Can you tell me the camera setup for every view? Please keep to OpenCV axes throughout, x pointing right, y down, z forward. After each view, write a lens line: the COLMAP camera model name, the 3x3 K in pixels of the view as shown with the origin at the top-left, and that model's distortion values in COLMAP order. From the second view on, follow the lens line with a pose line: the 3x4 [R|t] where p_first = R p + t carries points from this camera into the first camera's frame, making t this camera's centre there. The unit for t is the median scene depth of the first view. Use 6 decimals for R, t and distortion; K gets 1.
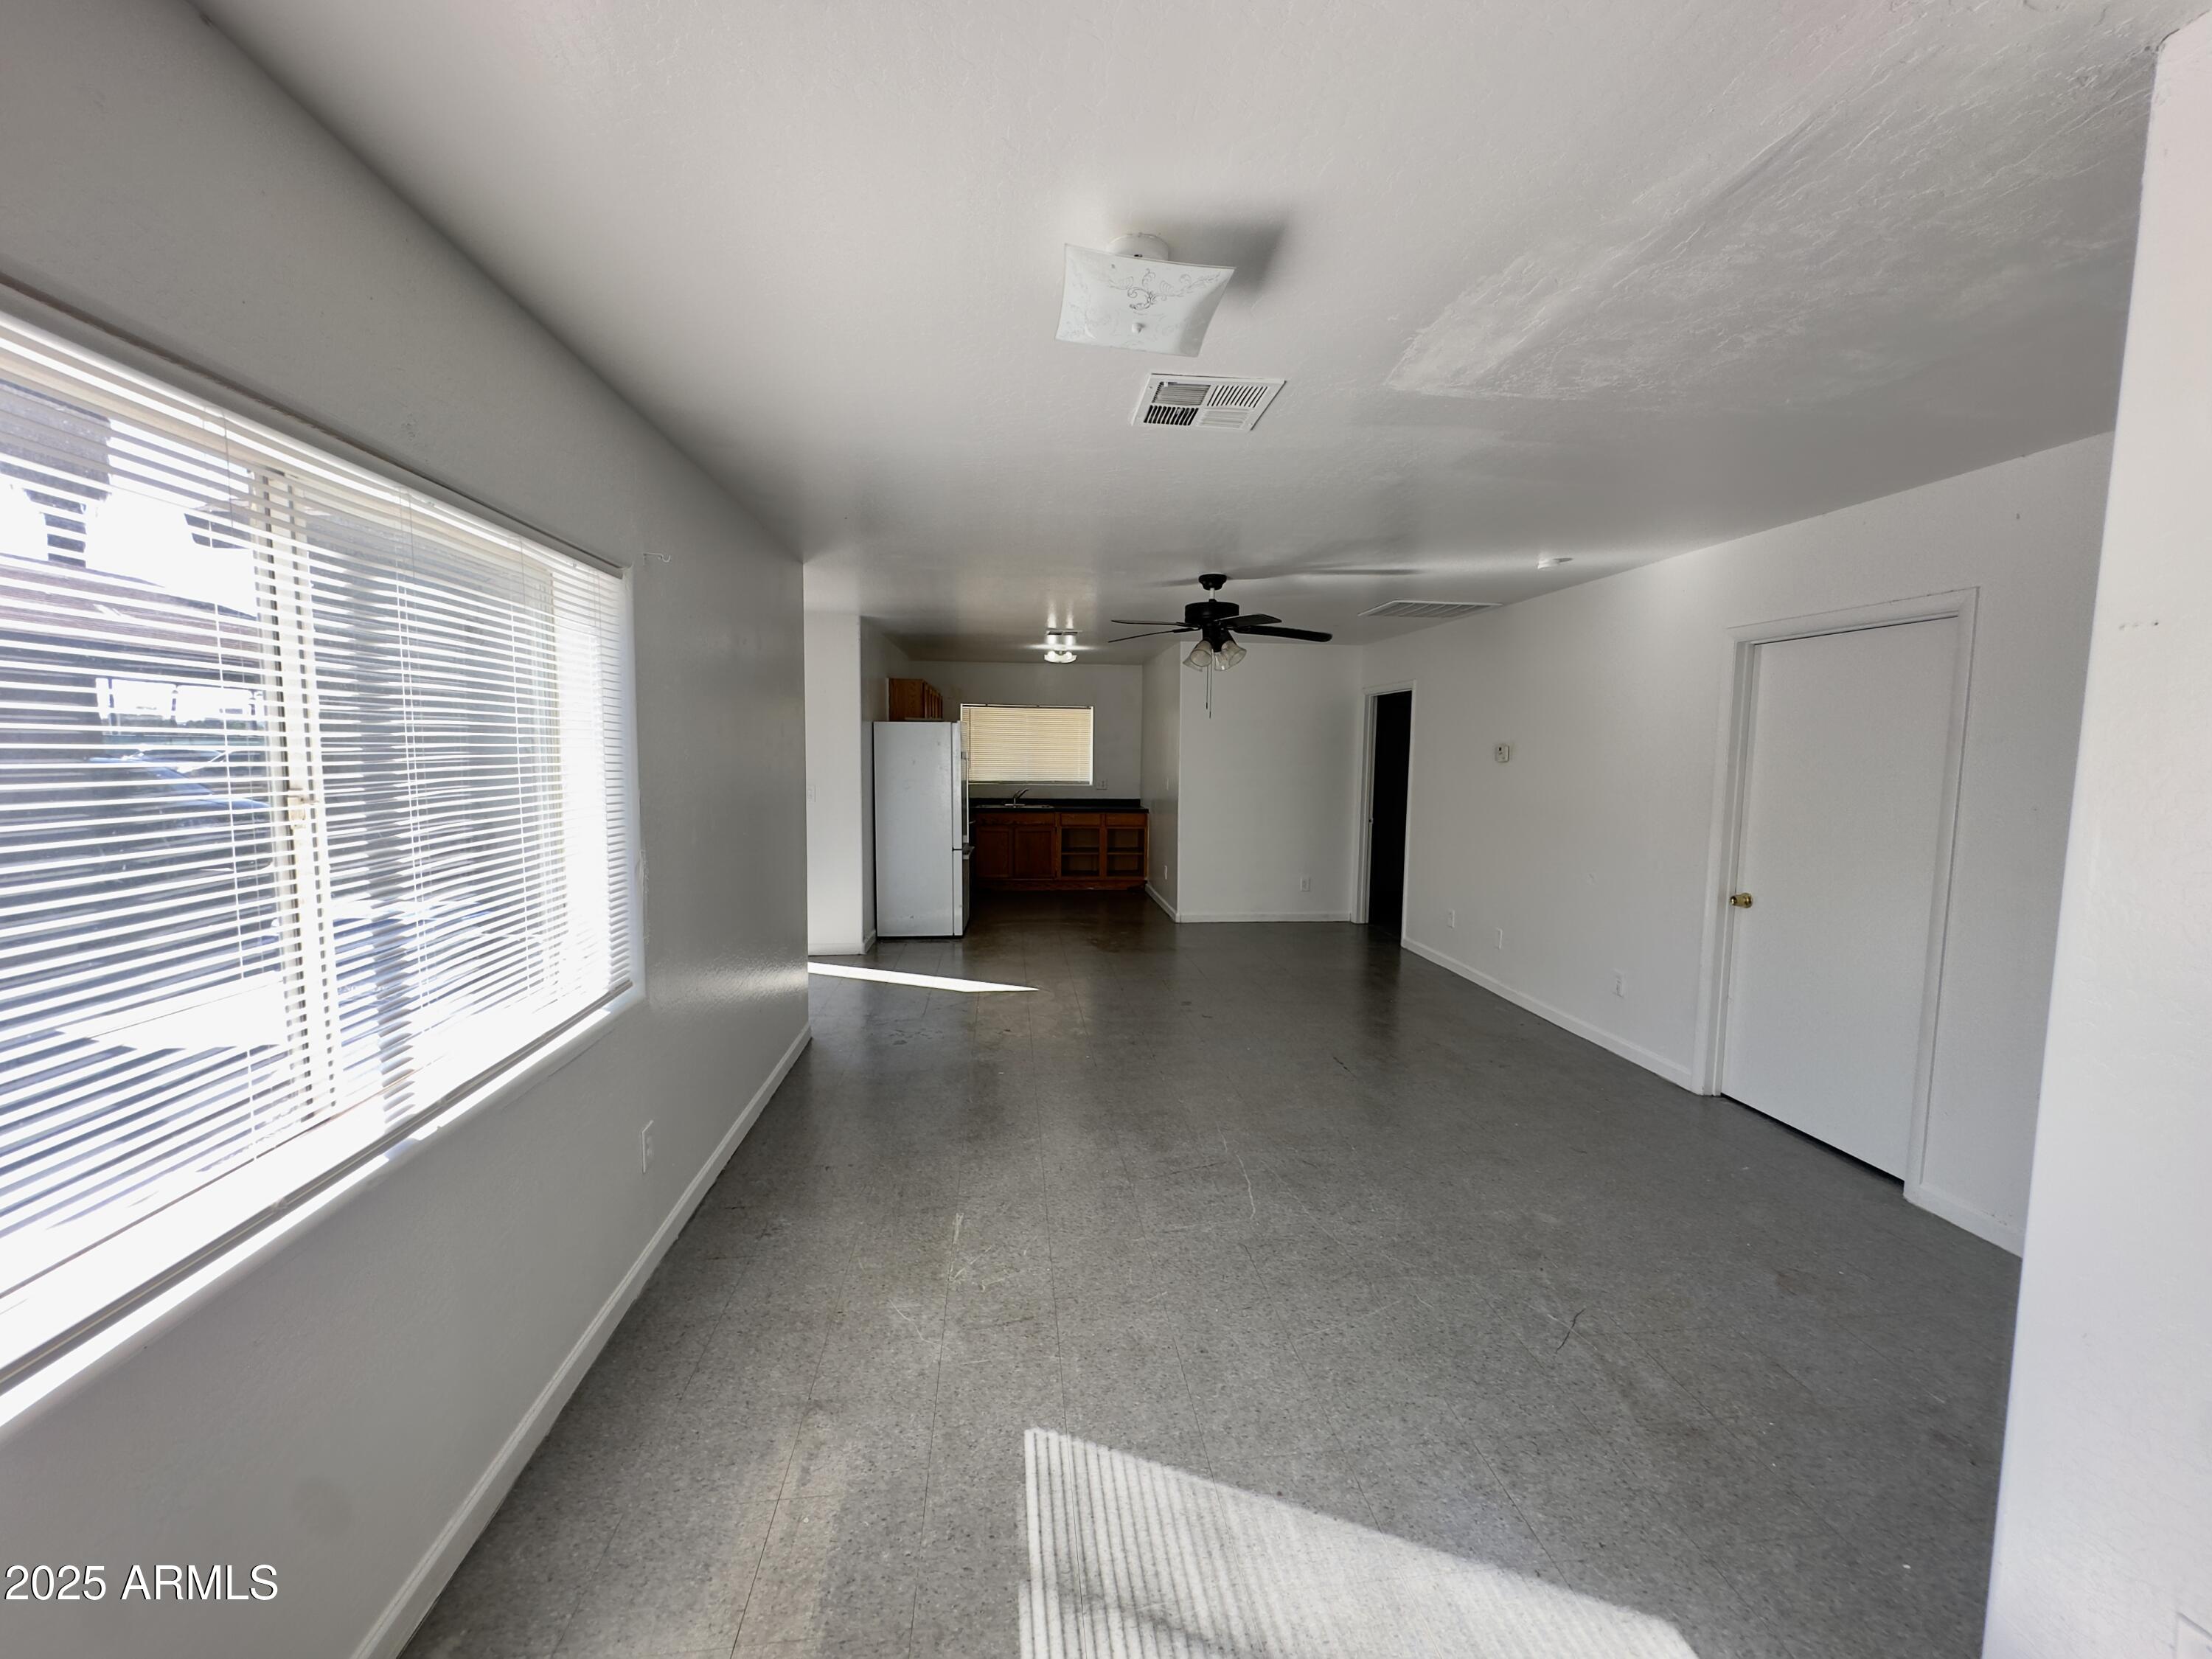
lens RADIAL K [[887.2, 0, 1106.0], [0, 887.2, 829.5], [0, 0, 1]] dist [-0.002095, -0.000038]
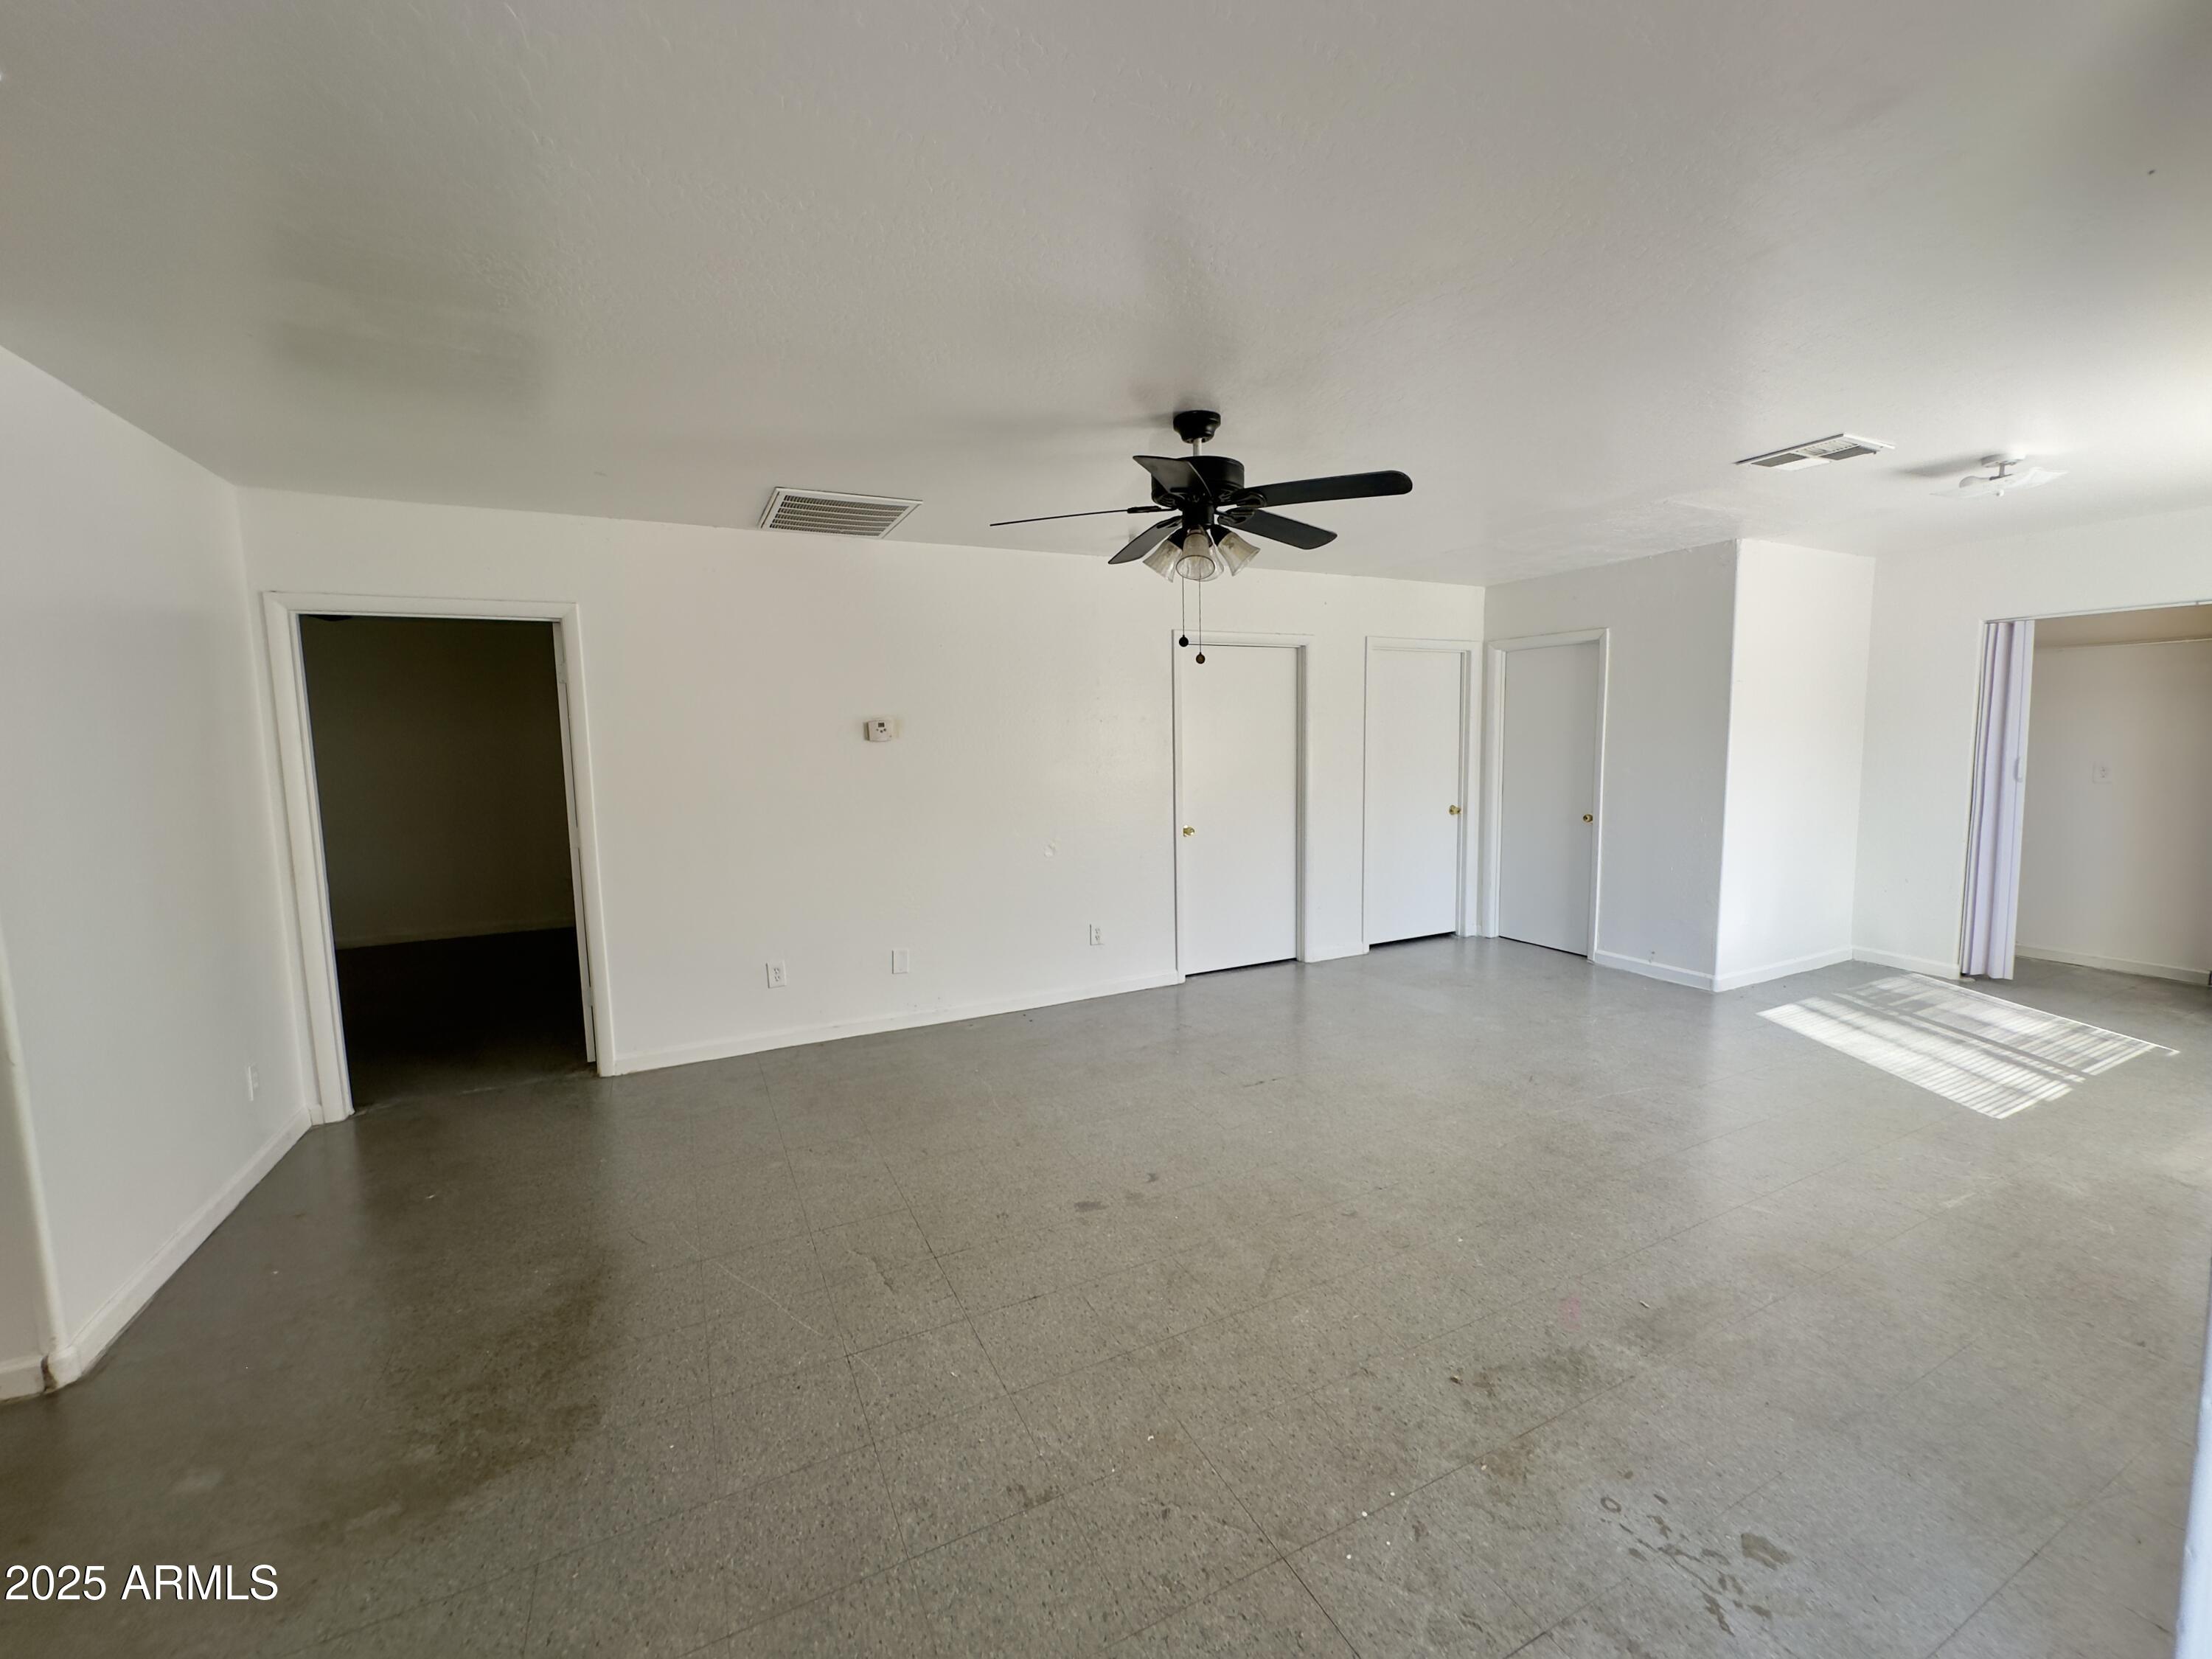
lens RADIAL K [[887.2, 0, 1106.0], [0, 887.2, 829.5], [0, 0, 1]] dist [-0.002095, -0.000038]
pose [[-0.339558, -0.099546, 0.935303, -0.598825], [0.104365, 0.984256, 0.142645, -0.150357], [-0.934777, 0.146049, -0.323823, 1.782879]]
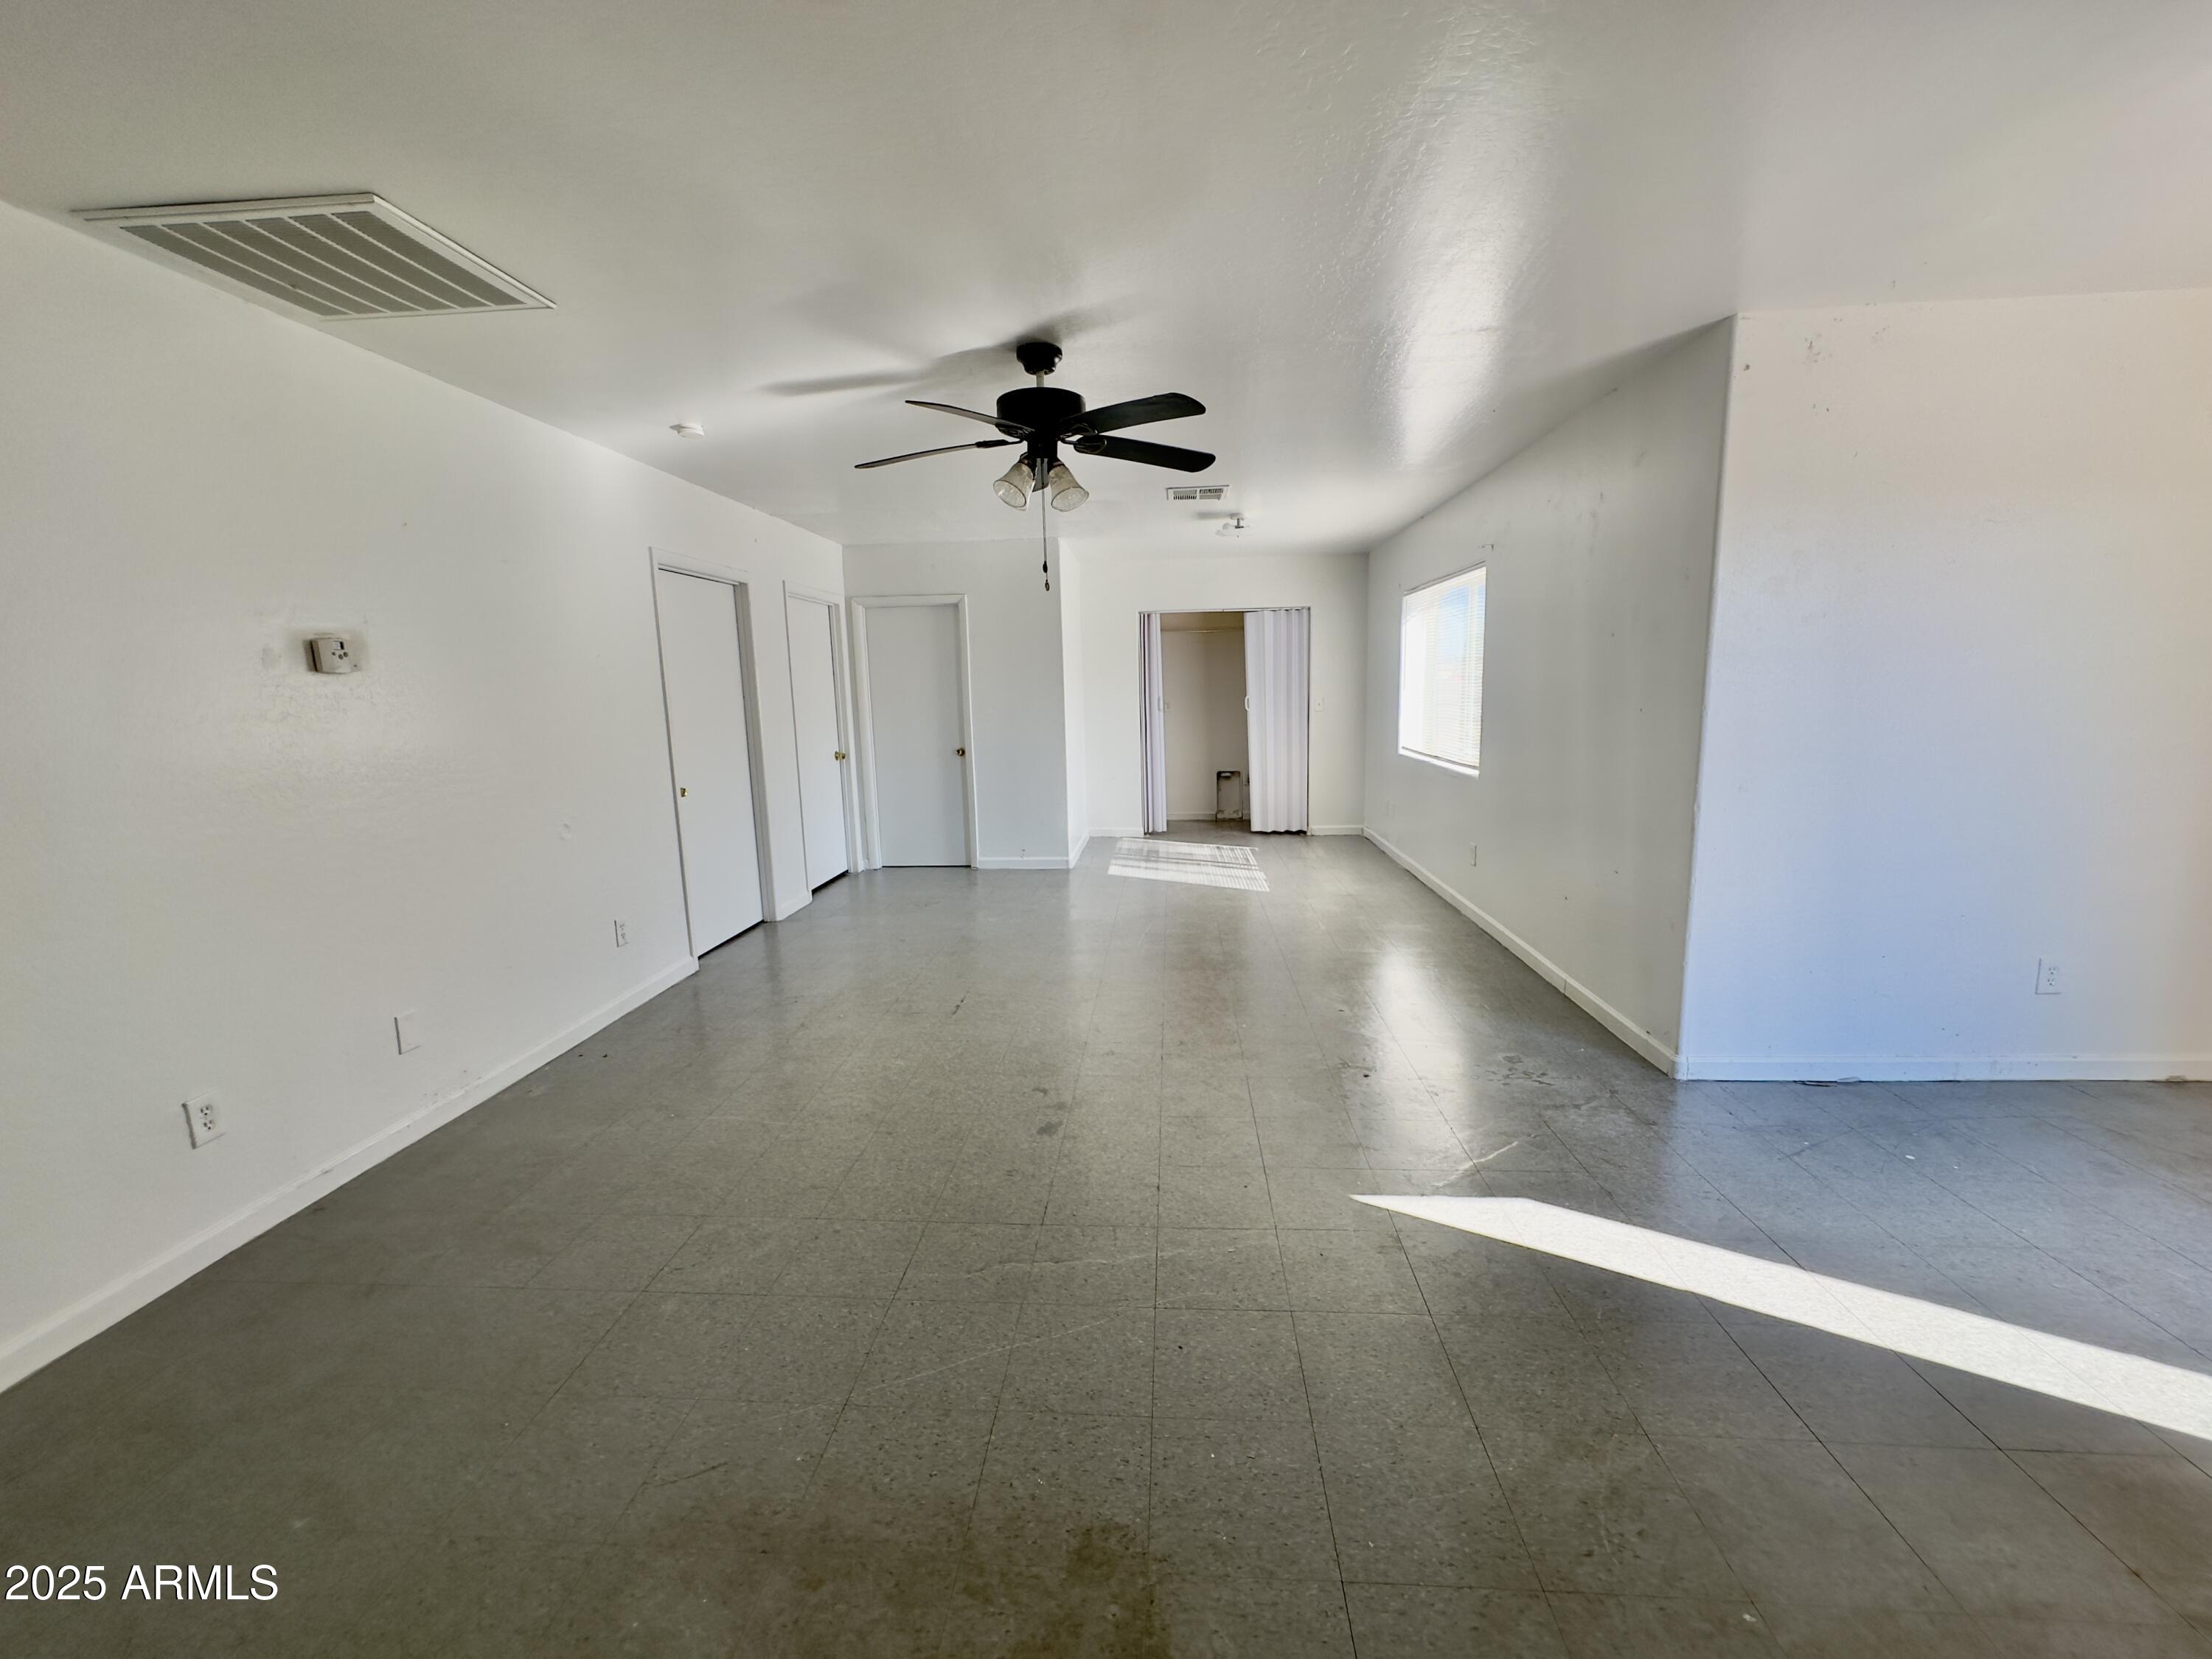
lens RADIAL K [[881.8, 0, 1104.7], [0, 881.8, 836.2], [0, 0, 1]] dist [-0.000181, -0.000175]
pose [[-0.981923, -0.016640, 0.188548, -0.059562], [0.033709, 0.964832, 0.260699, -0.167092], [-0.186255, 0.262342, -0.946829, 2.281071]]
